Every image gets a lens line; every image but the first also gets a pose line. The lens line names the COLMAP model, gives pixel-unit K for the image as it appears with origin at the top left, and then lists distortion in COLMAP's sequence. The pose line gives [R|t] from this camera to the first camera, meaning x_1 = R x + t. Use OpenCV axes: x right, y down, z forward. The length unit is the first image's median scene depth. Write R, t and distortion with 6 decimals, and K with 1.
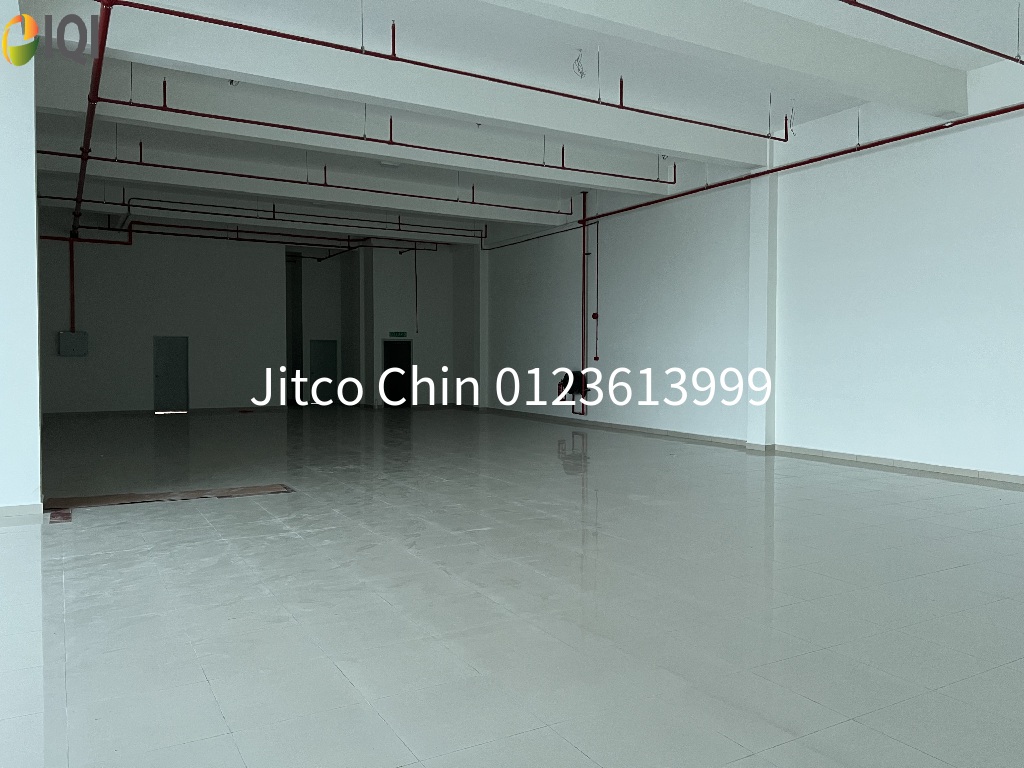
lens RADIAL K [[786.0, 0, 512.0], [0, 786.0, 384.0], [0, 0, 1]] dist [0.031260, -0.003251]
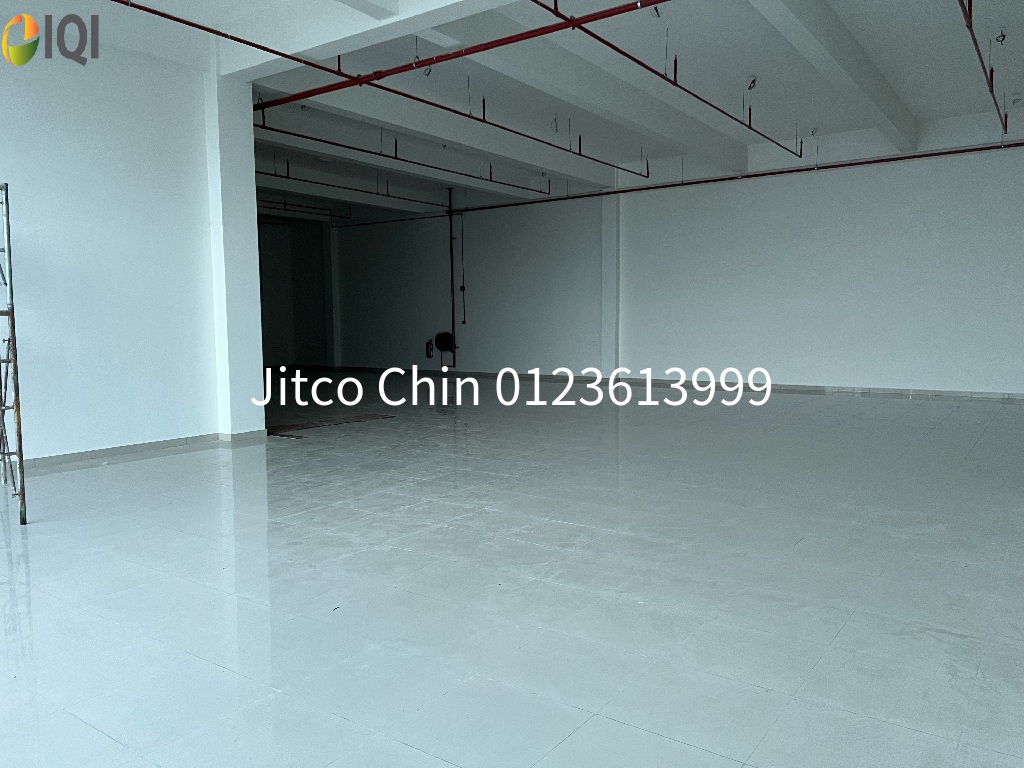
lens RADIAL K [[786.0, 0, 512.0], [0, 786.0, 384.0], [0, 0, 1]] dist [0.031260, -0.003251]
pose [[0.912810, -0.037328, 0.406675, -0.419440], [0.018254, 0.998548, 0.050682, 0.004134], [-0.407976, -0.038839, 0.912166, -0.229379]]
